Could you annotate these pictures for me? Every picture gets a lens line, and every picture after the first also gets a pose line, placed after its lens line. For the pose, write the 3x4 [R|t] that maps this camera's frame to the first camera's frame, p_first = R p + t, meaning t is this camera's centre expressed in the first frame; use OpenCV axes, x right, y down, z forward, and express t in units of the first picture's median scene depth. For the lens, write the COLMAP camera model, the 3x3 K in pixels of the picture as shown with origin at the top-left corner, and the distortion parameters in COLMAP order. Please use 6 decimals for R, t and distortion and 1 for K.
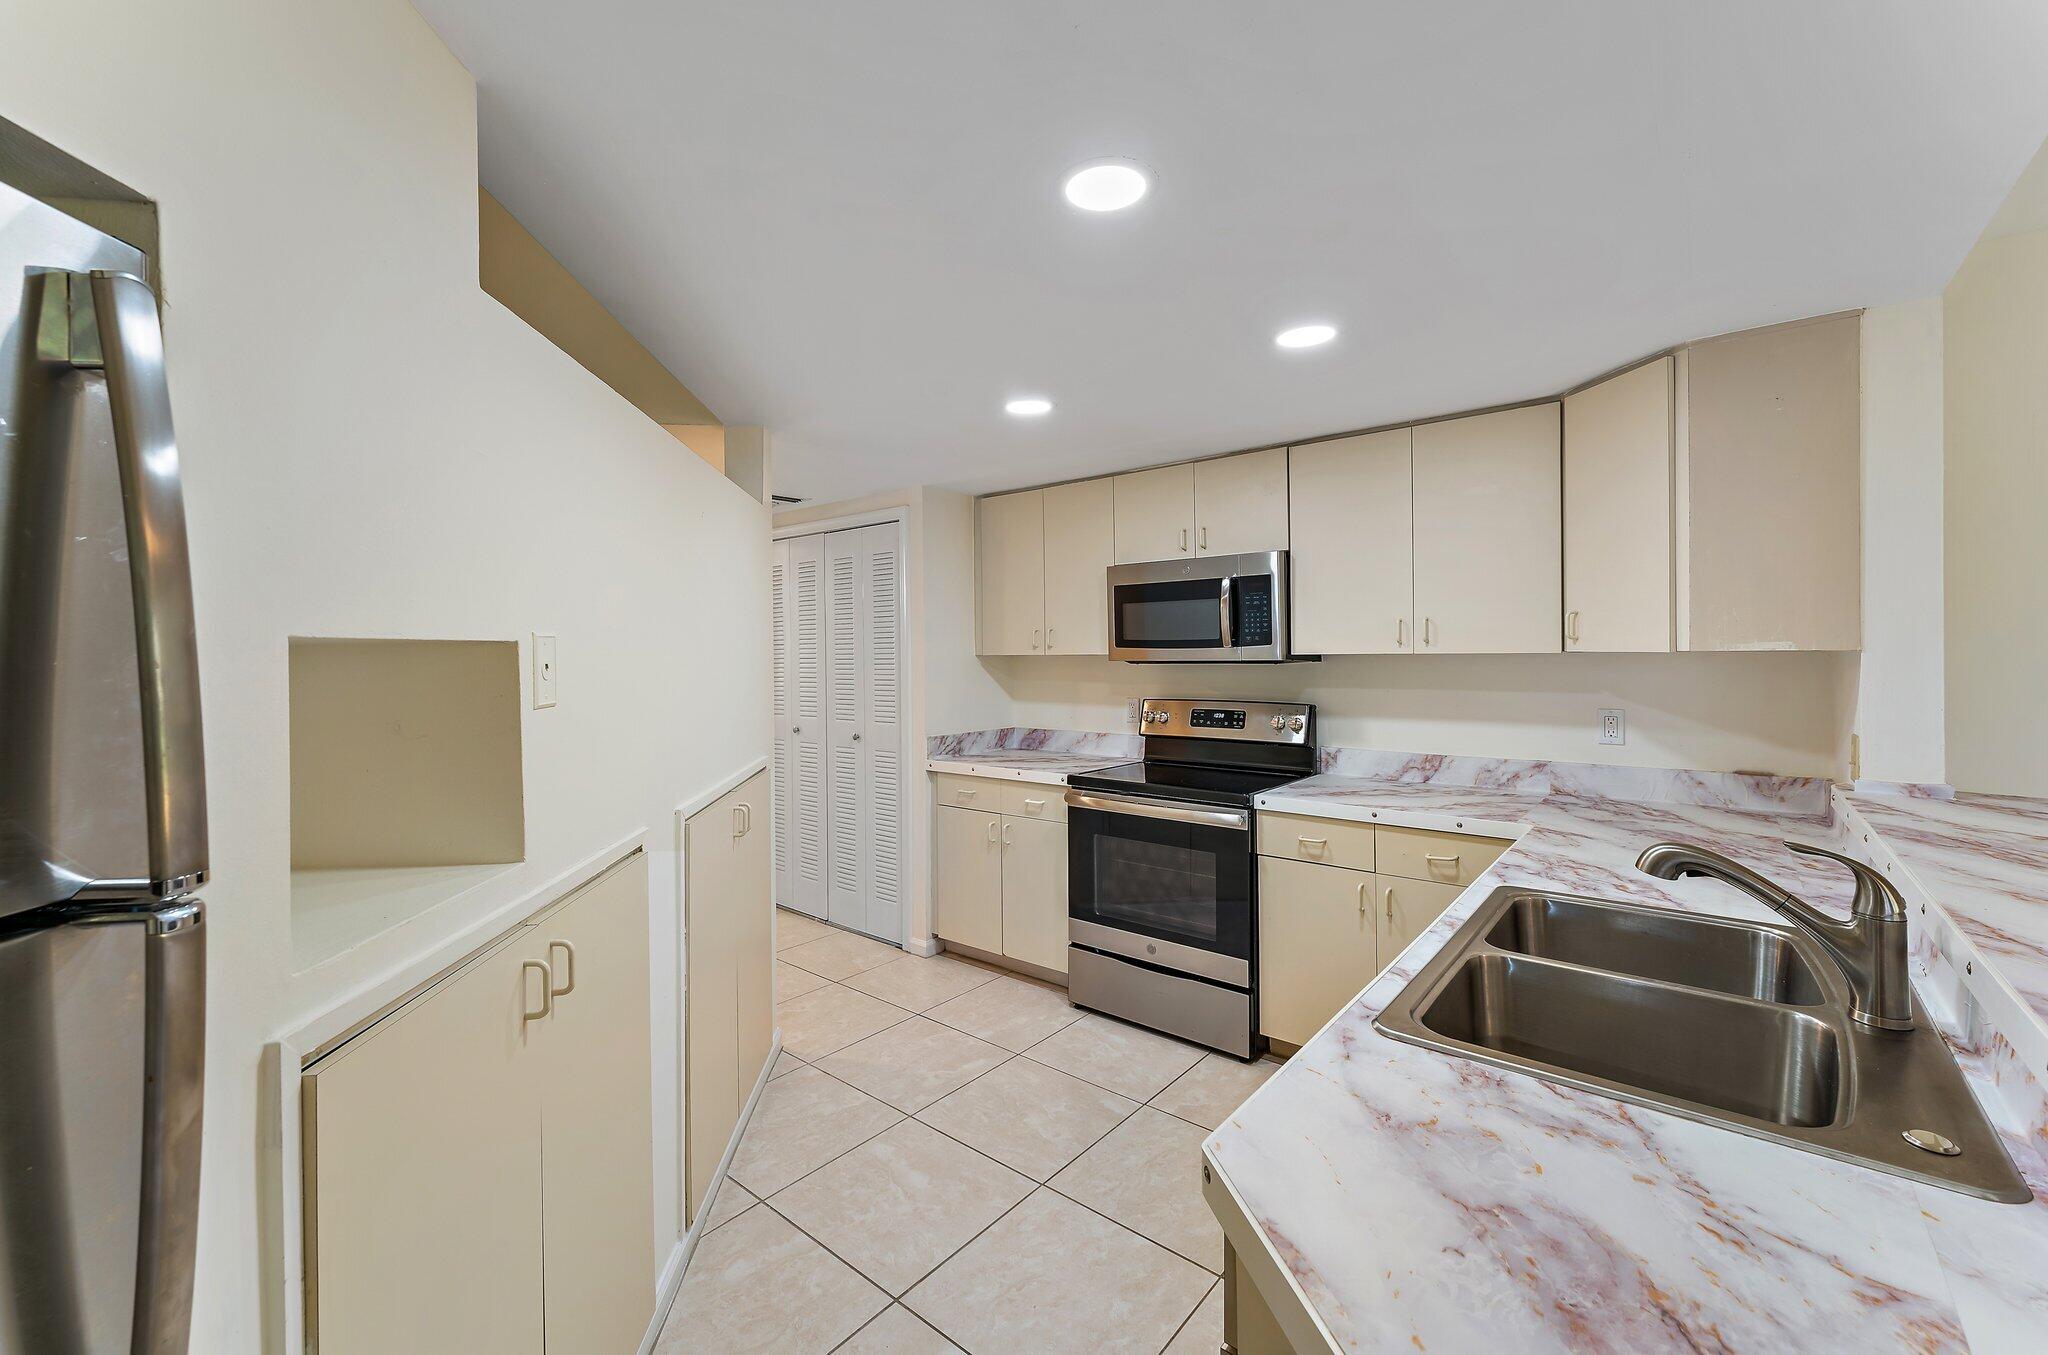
lens RADIAL K [[838.2, 0, 1001.0], [0, 838.2, 655.9], [0, 0, 1]] dist [-0.000626, -0.000173]
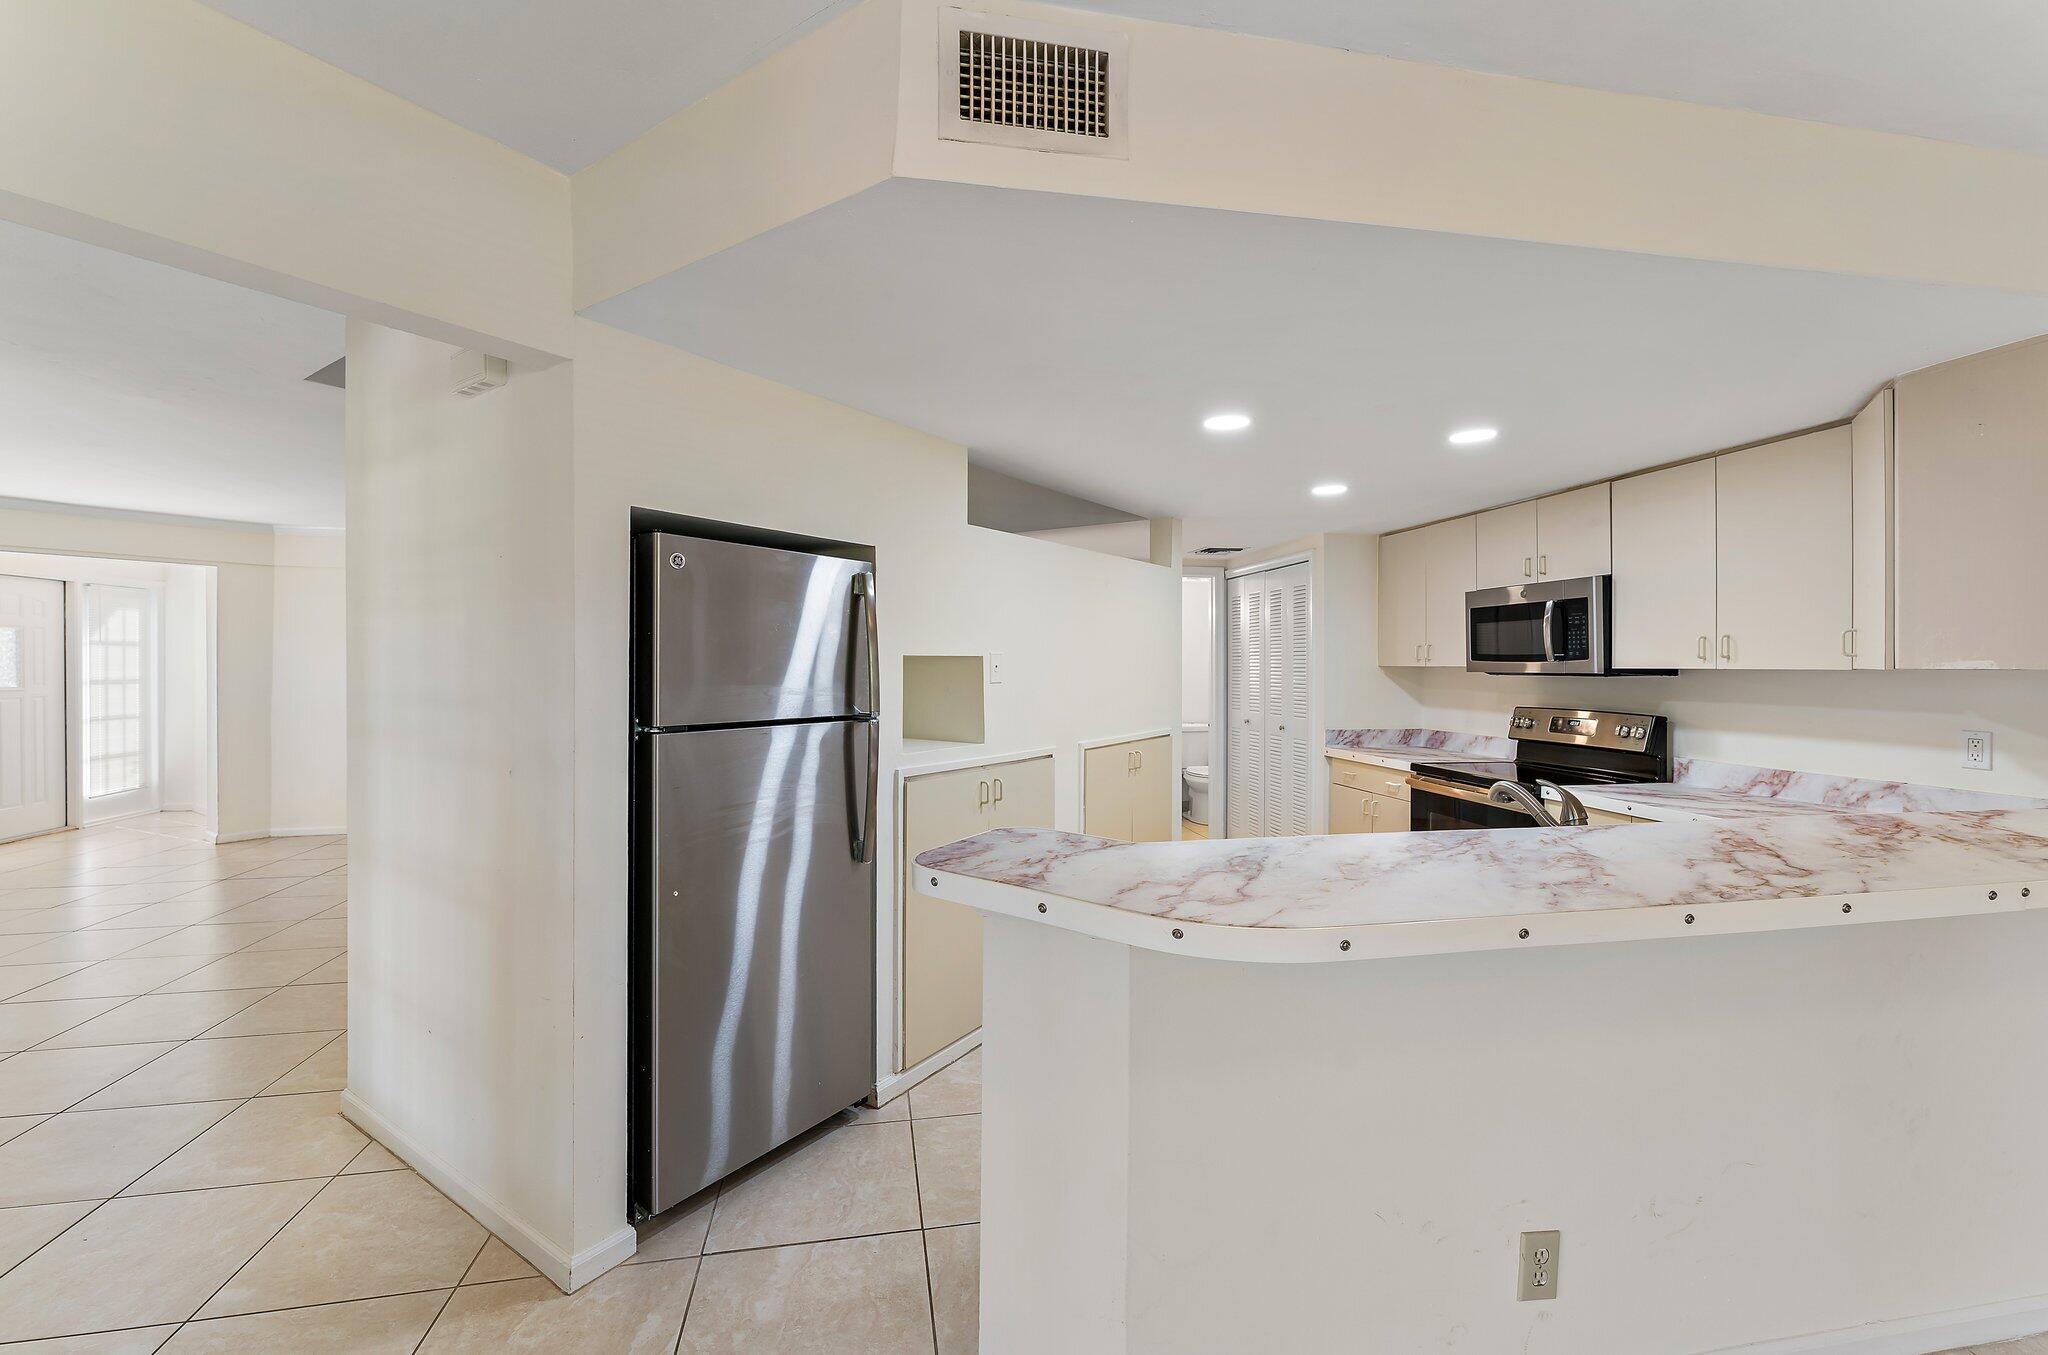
lens RADIAL K [[836.2, 0, 1024.5], [0, 836.2, 665.8], [0, 0, 1]] dist [0.000754, 0.000137]
pose [[0.783333, 0.012467, -0.621478, 0.413573], [-0.011921, 0.999916, 0.005033, -0.001333], [0.621488, 0.003466, 0.783416, -0.341057]]
